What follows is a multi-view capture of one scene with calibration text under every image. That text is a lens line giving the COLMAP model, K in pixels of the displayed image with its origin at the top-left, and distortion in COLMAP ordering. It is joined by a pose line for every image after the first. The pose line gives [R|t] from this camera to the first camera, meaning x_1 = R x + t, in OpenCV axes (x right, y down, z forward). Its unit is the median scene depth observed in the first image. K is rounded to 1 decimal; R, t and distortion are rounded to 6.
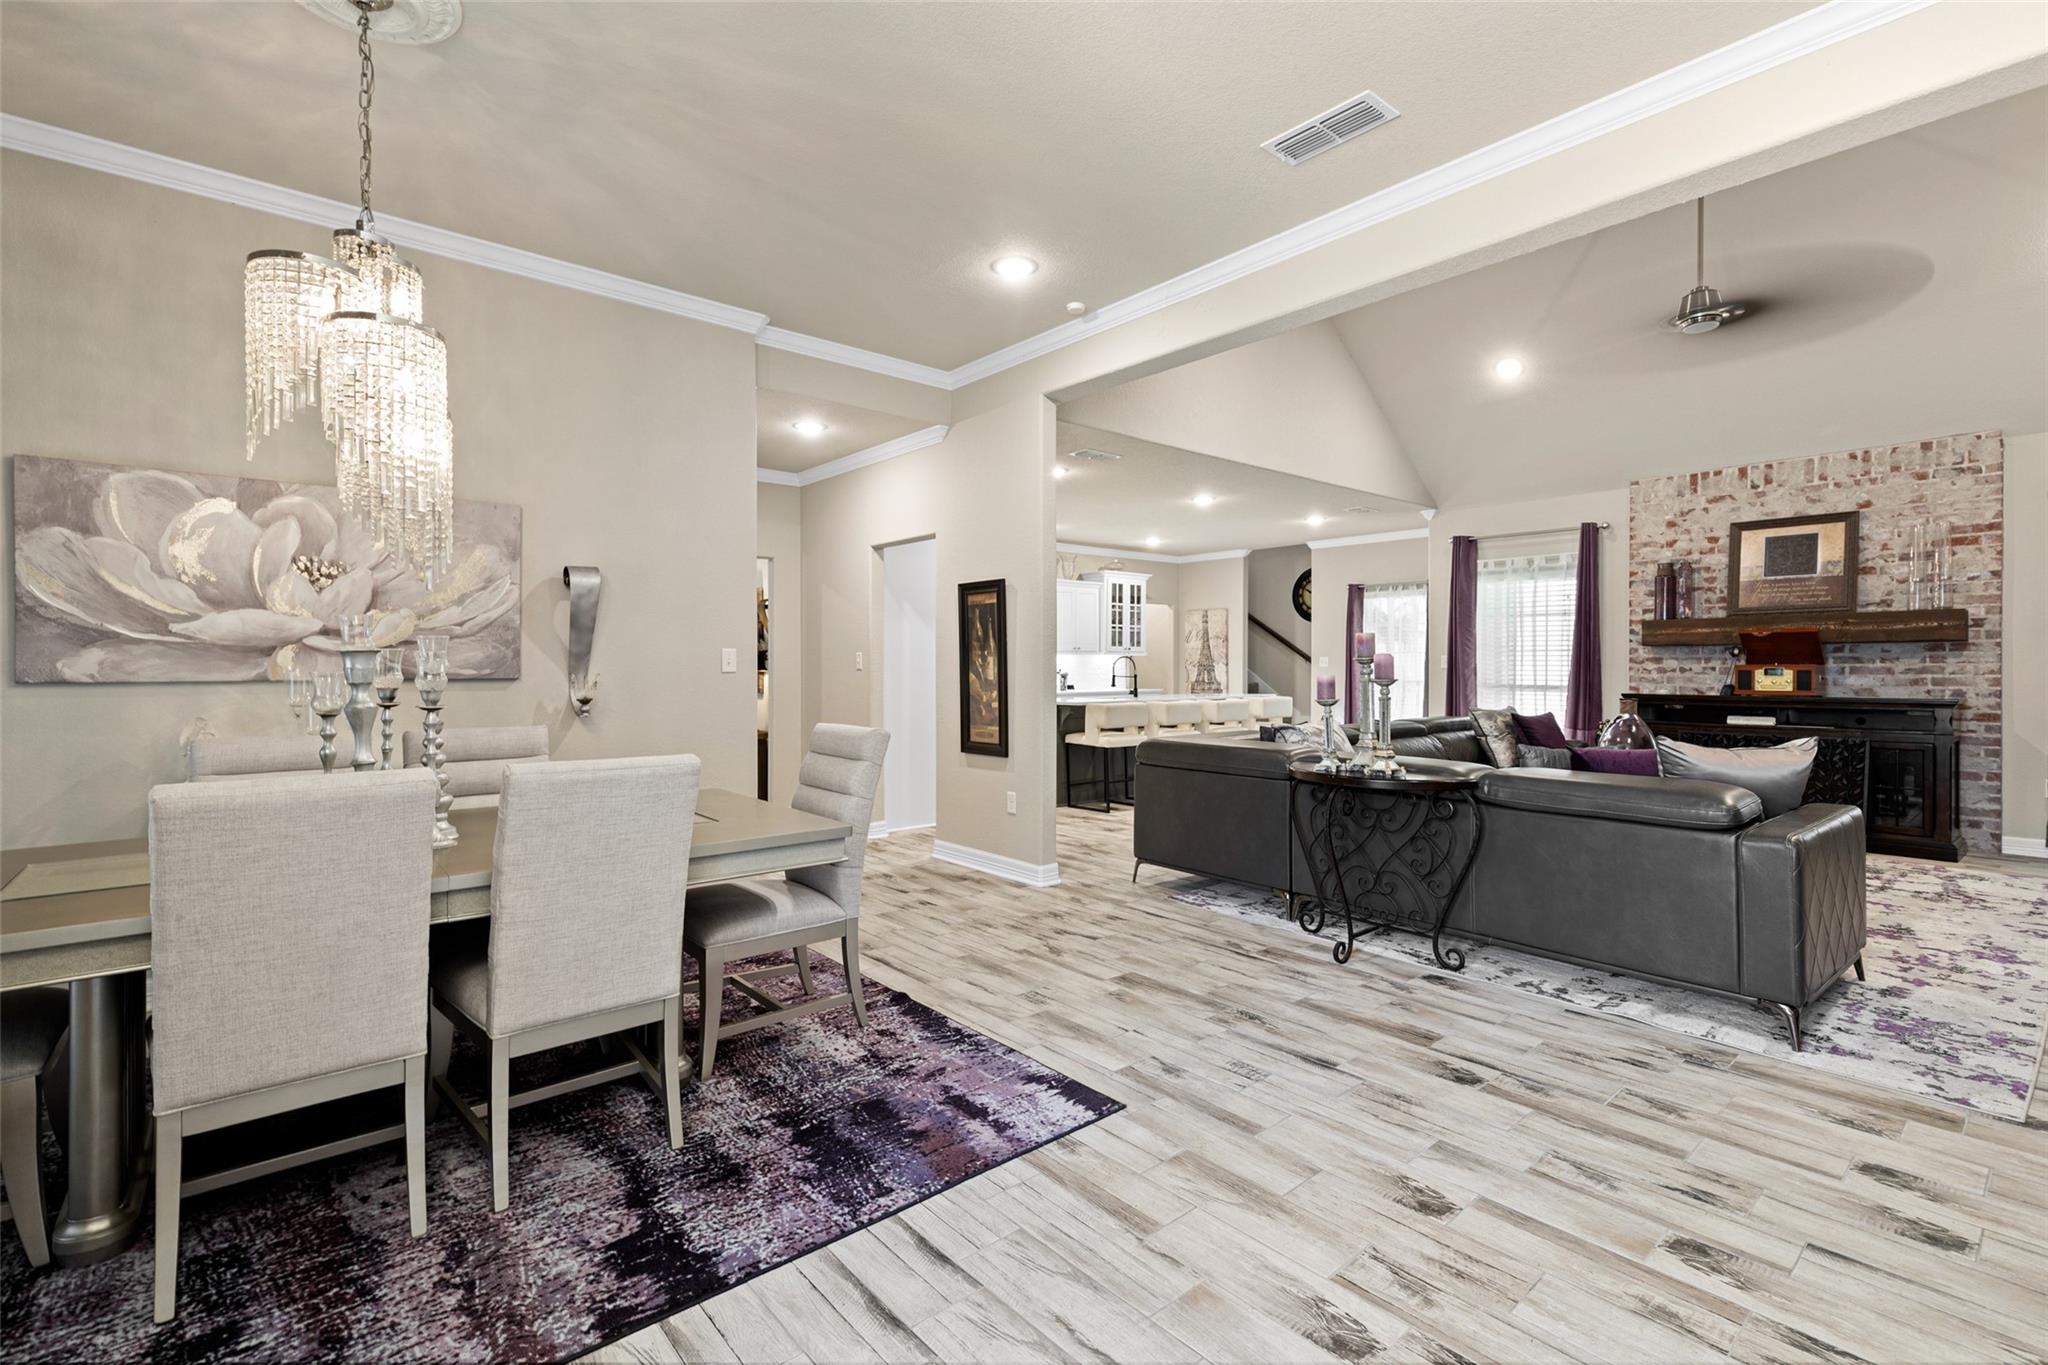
lens RADIAL K [[913.2, 0, 1027.7], [0, 913.2, 670.5], [0, 0, 1]] dist [0.007763, -0.001594]
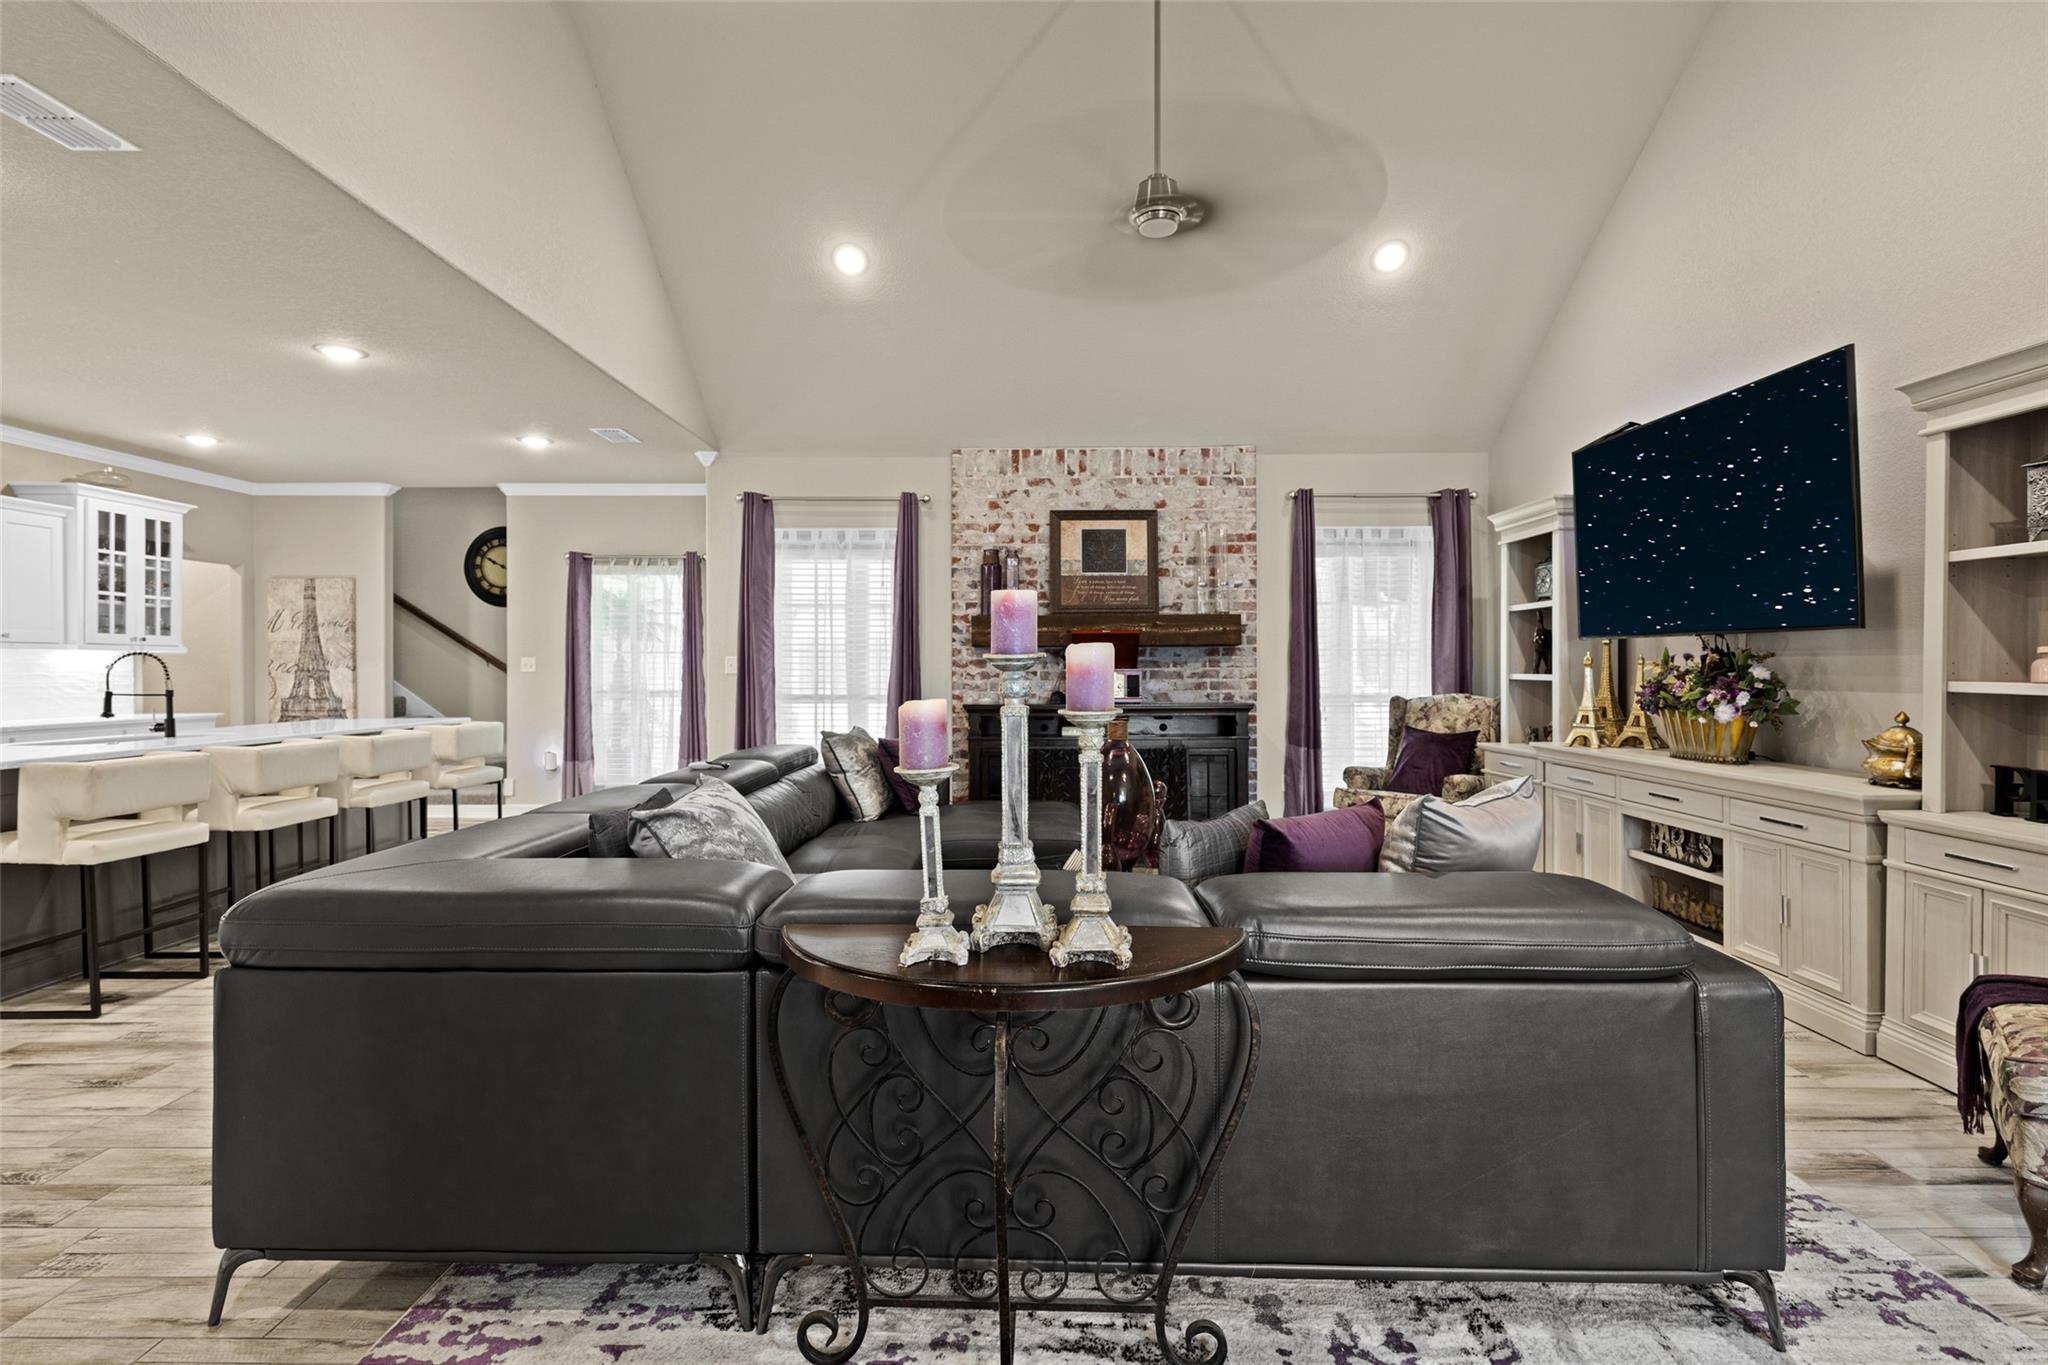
lens RADIAL K [[982.1, 0, 1034.3], [0, 982.1, 680.1], [0, 0, 1]] dist [0.001262, -0.001474]
pose [[0.655270, -0.010005, 0.755328, 0.050451], [0.005360, 0.999949, 0.008595, -0.005550], [-0.755376, -0.001584, 0.655290, 0.617439]]
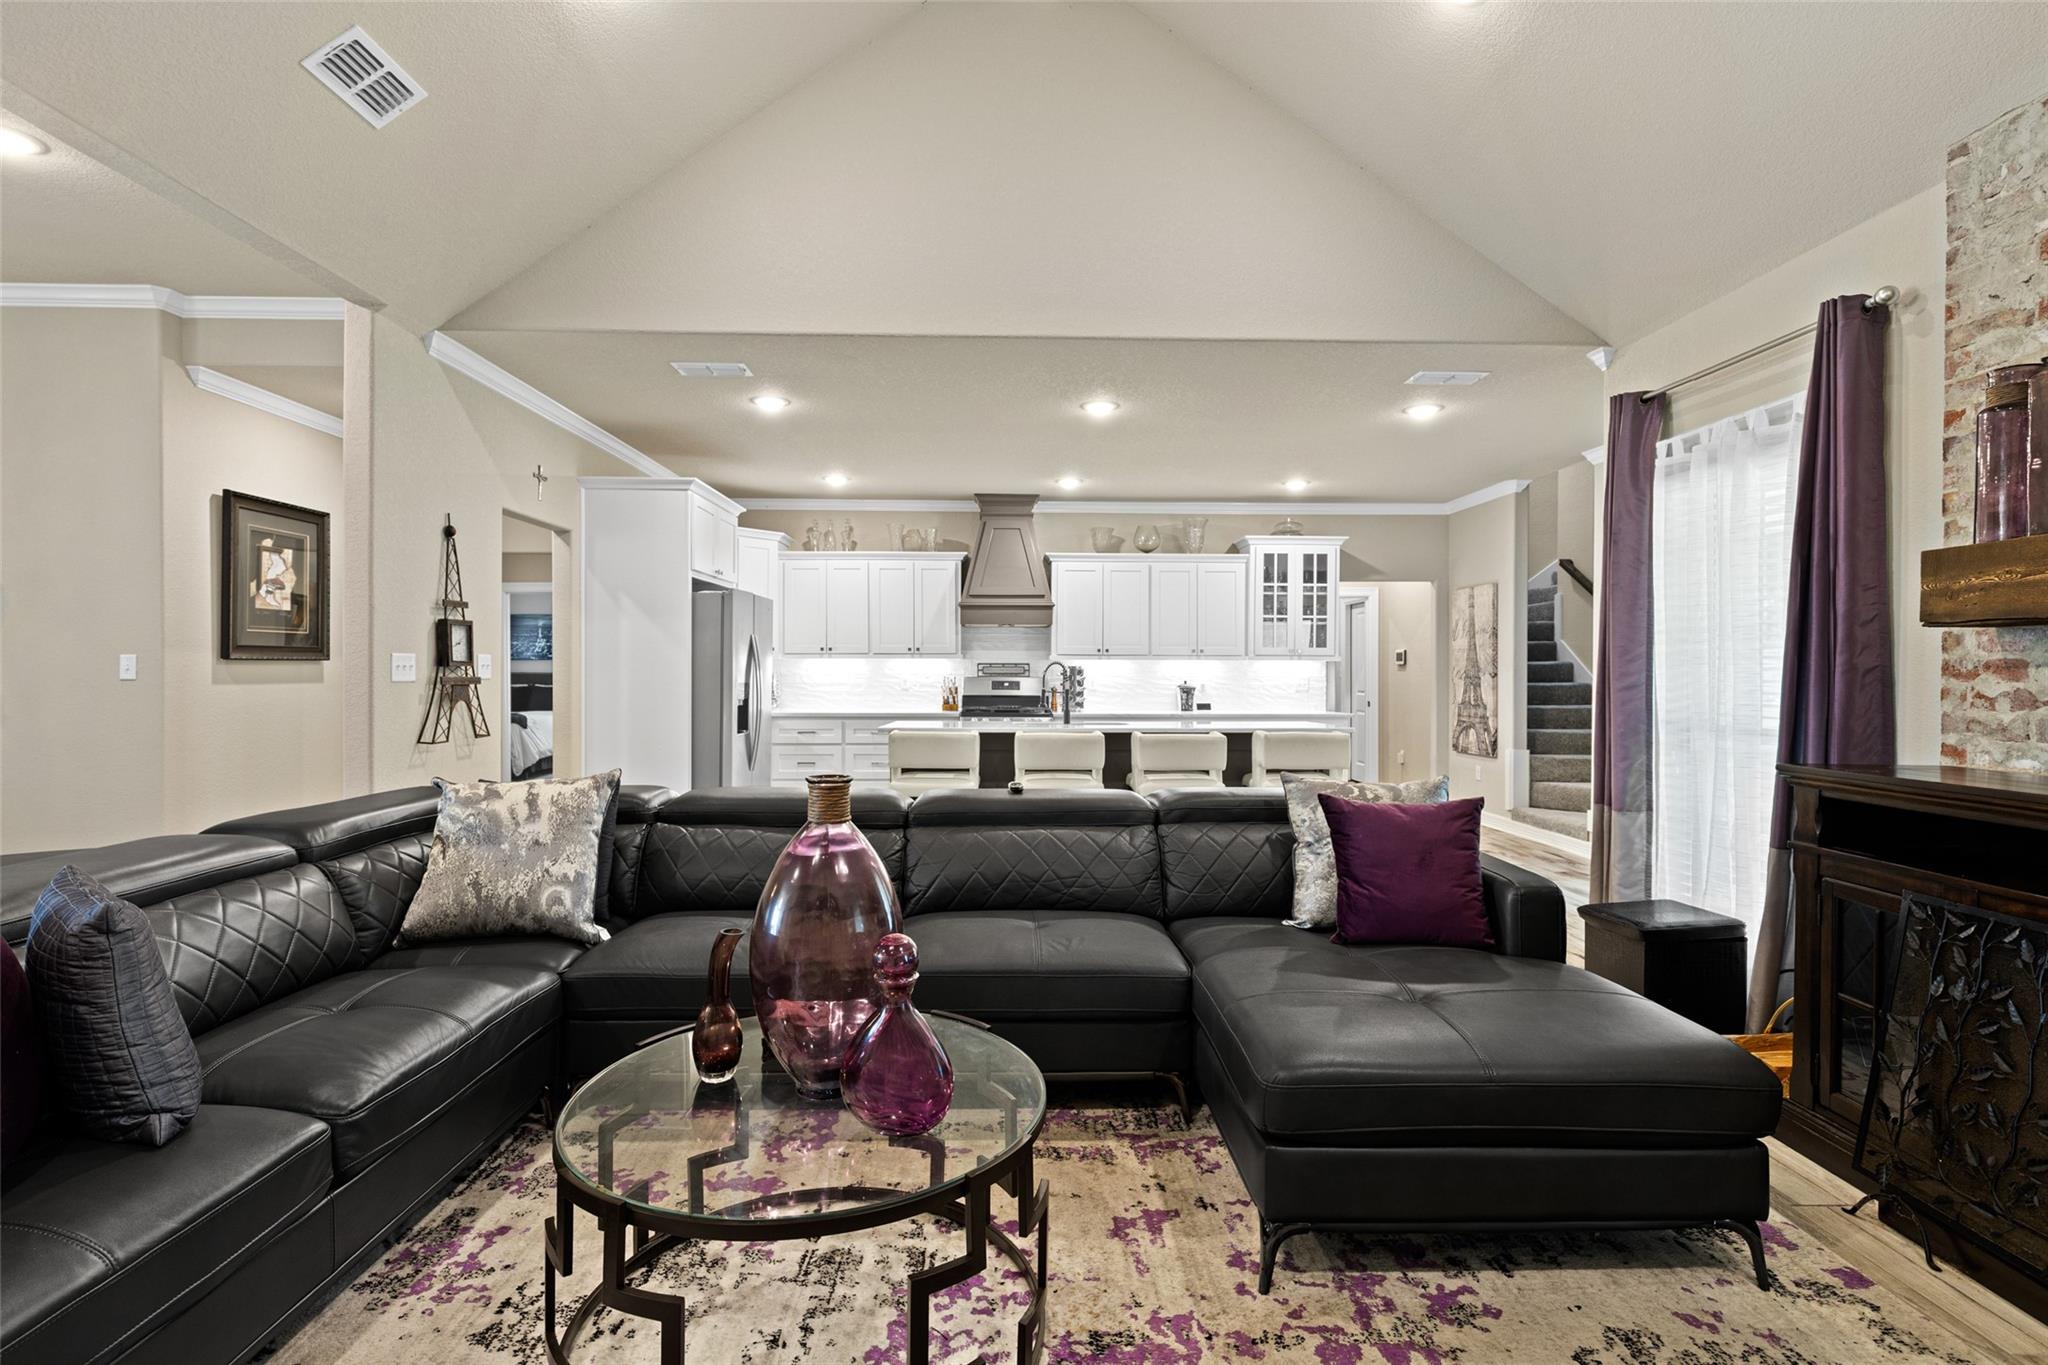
lens RADIAL K [[982.1, 0, 1015.5], [0, 982.1, 675.9], [0, 0, 1]] dist [0.001262, -0.001474]
pose [[0.767934, 0.005843, -0.640503, 1.082175], [-0.008632, 0.999962, -0.001227, -0.008780], [0.640471, 0.006471, 0.767955, 0.850074]]
